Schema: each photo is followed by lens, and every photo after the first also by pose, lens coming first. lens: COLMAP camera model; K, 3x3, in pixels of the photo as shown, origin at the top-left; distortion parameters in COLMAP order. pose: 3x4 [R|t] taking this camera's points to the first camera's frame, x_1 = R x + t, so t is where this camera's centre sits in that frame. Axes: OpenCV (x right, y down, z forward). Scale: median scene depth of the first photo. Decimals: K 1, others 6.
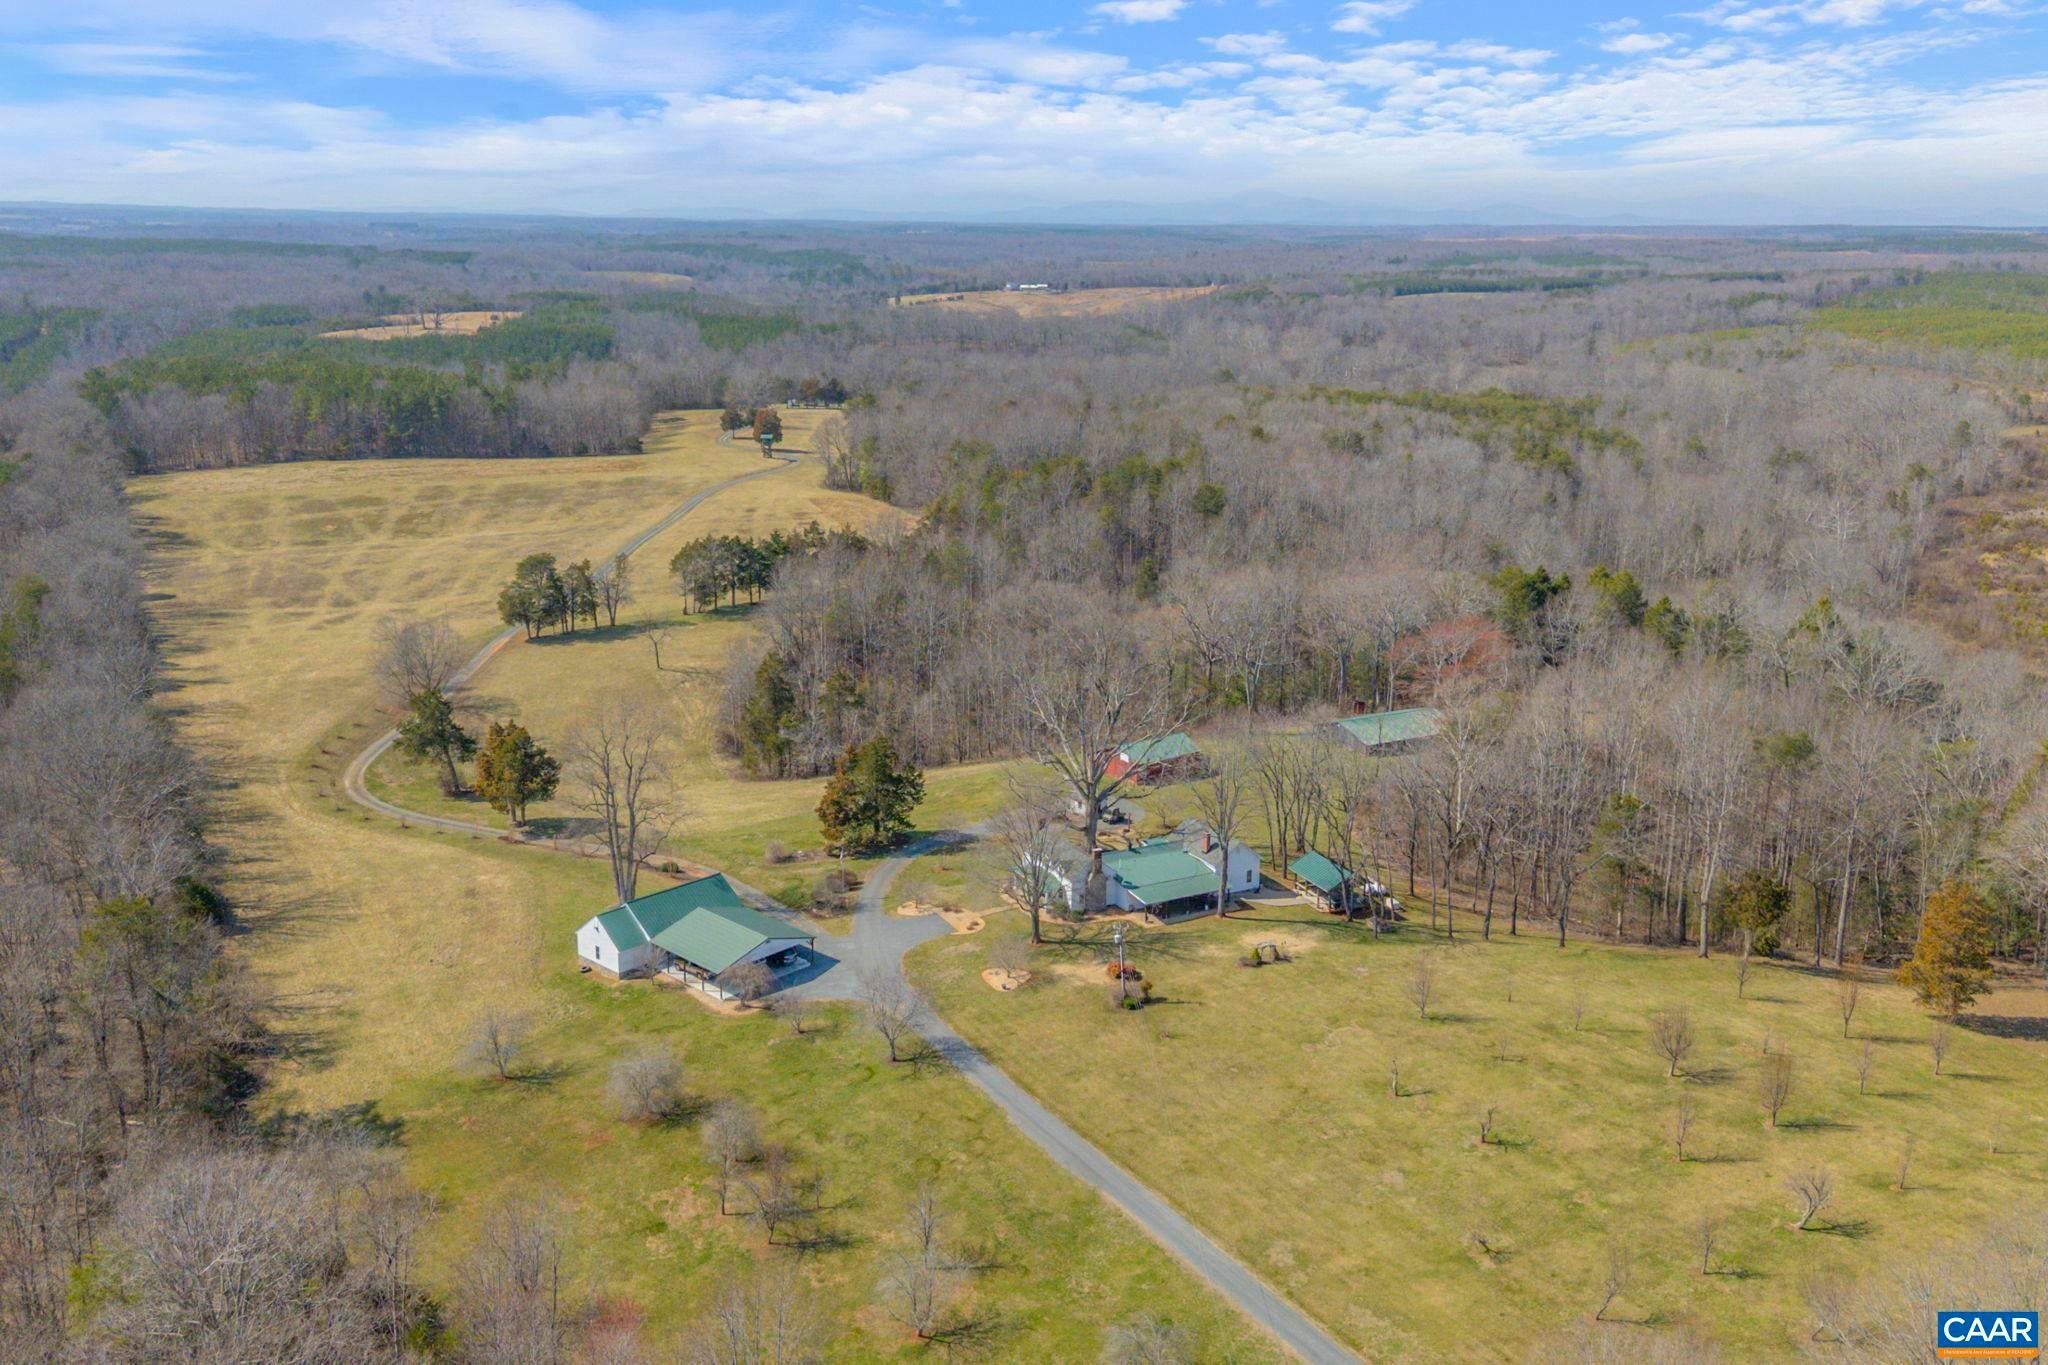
lens RADIAL K [[1810.5, 0, 1024.0], [0, 1810.5, 682.5], [0, 0, 1]] dist [0.064977, -0.029084]
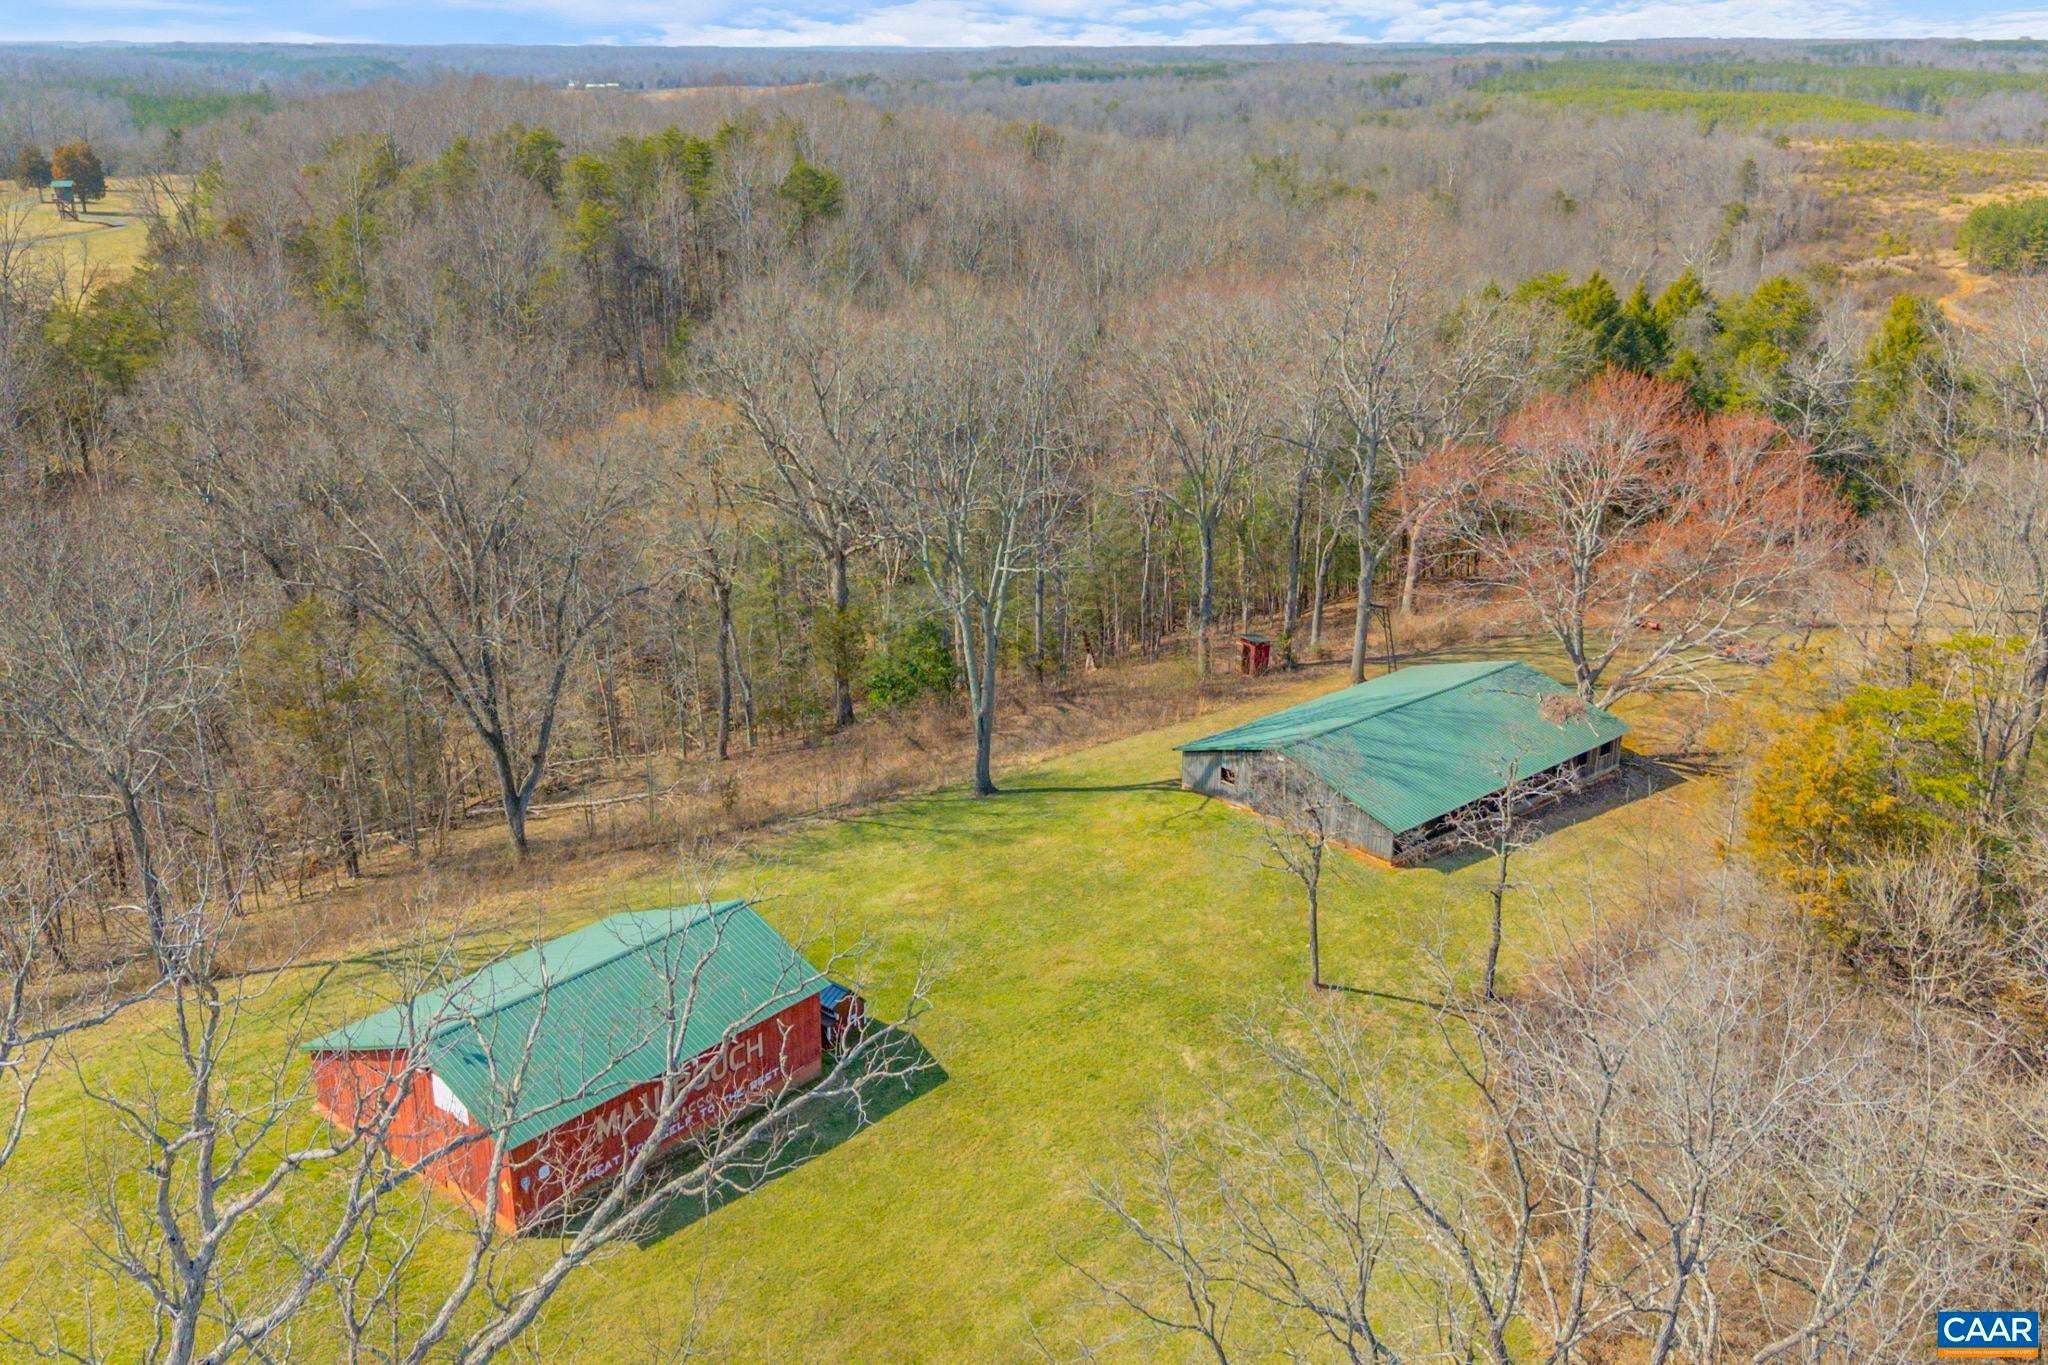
lens RADIAL K [[1803.7, 0, 1024.0], [0, 1803.7, 682.5], [0, 0, 1]] dist [0.127314, -0.184240]
pose [[0.977668, -0.077205, 0.195463, 0.068200], [0.060336, 0.994036, 0.090842, -0.017472], [-0.201310, -0.077020, 0.976495, 0.654329]]
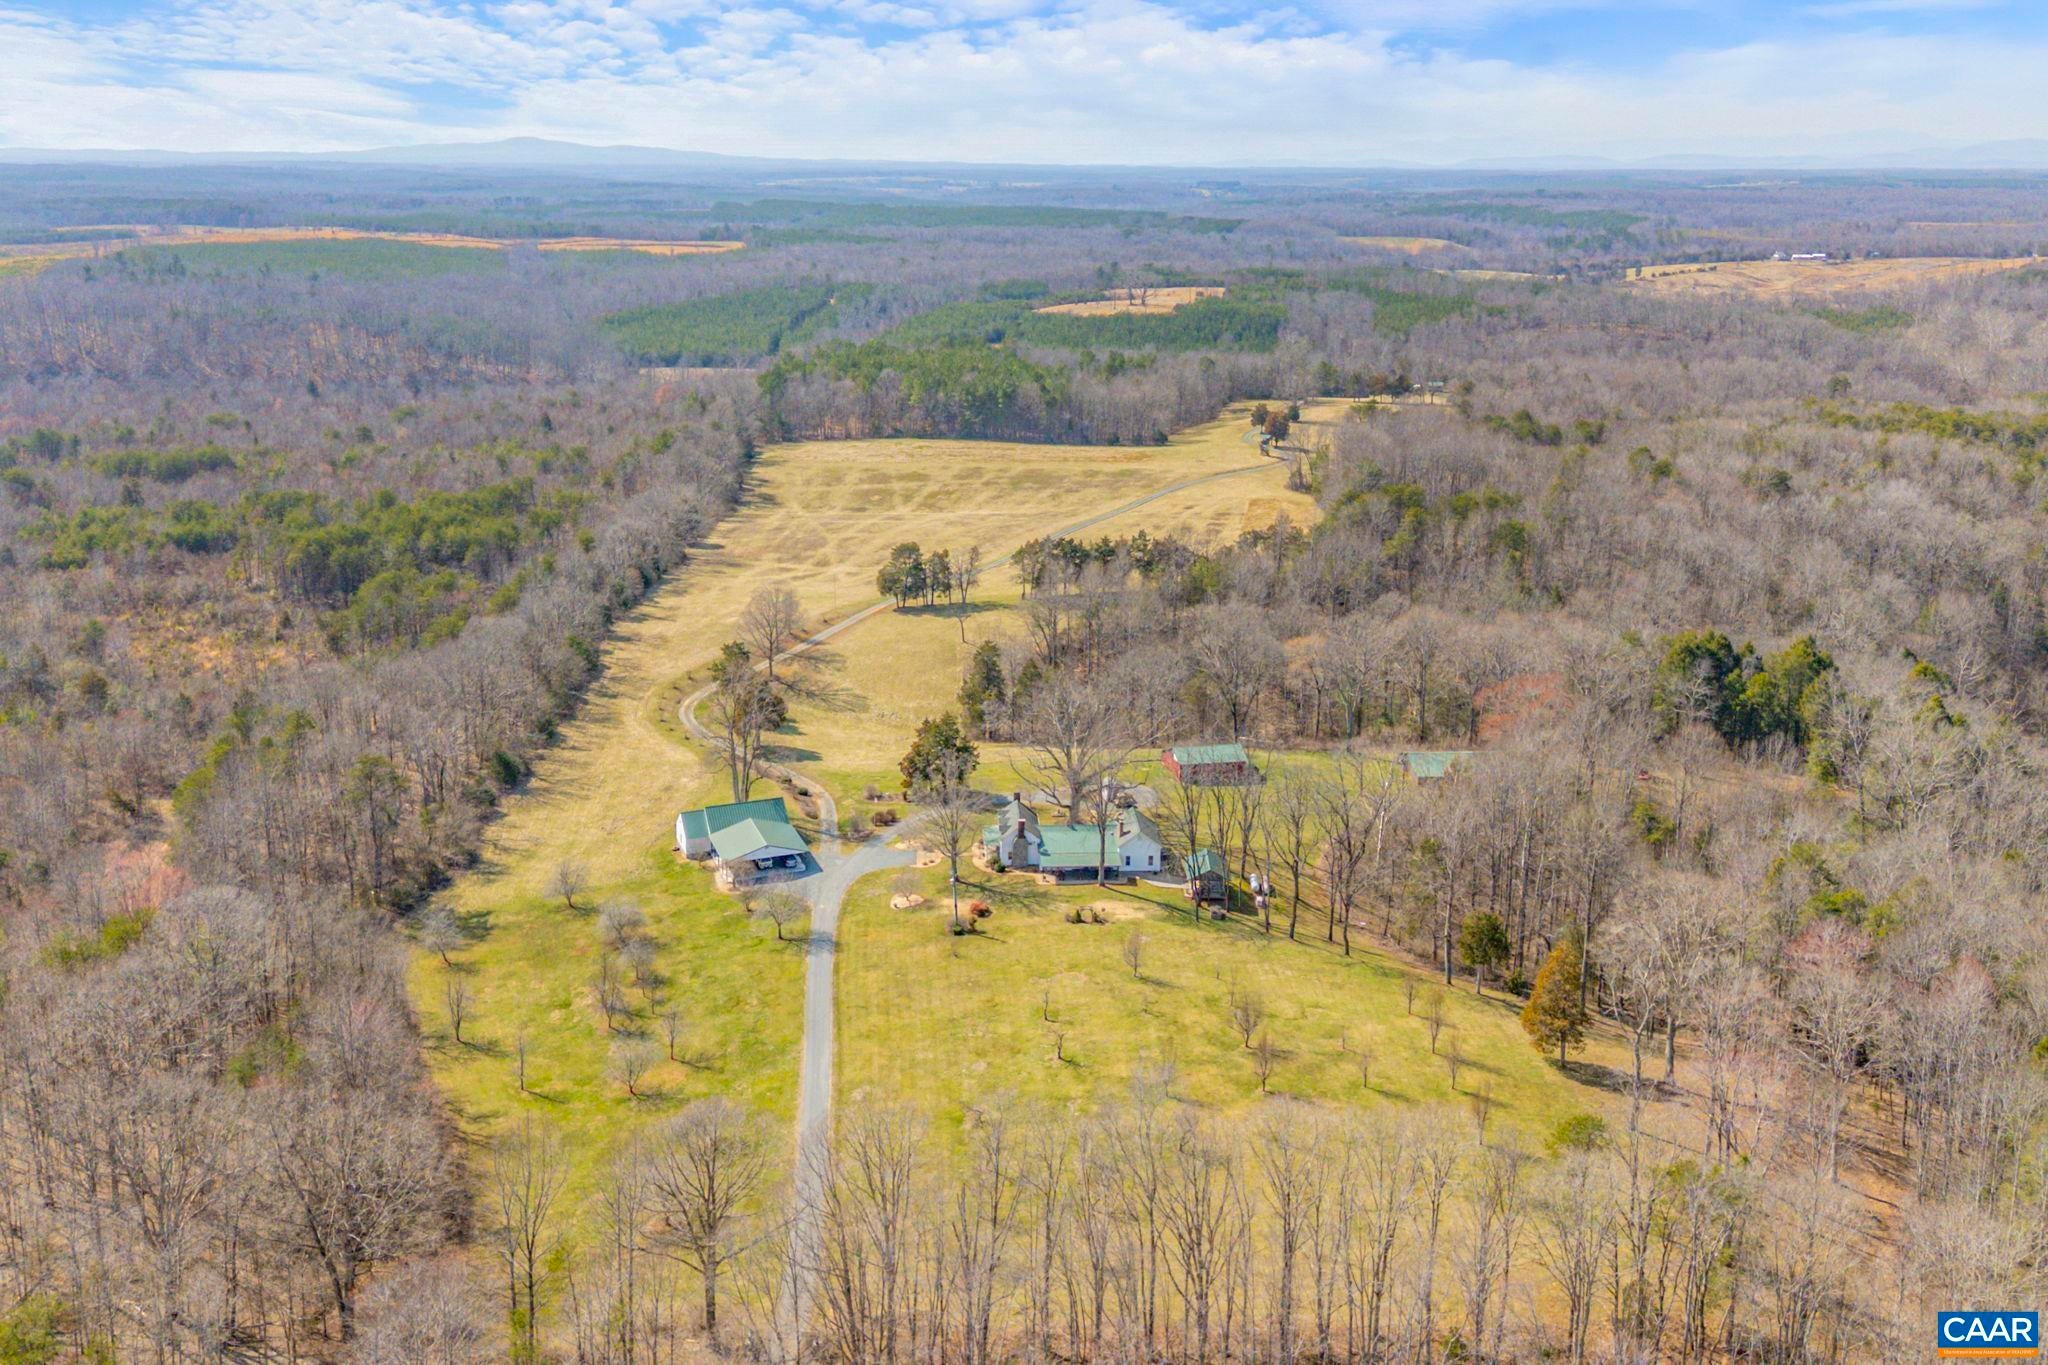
lens RADIAL K [[1803.7, 0, 1024.0], [0, 1803.7, 682.5], [0, 0, 1]] dist [0.127314, -0.184240]
pose [[0.901300, 0.115305, -0.417568, 0.395361], [-0.103517, 0.993327, 0.050856, -0.051823], [0.420645, -0.002611, 0.907221, -0.137171]]
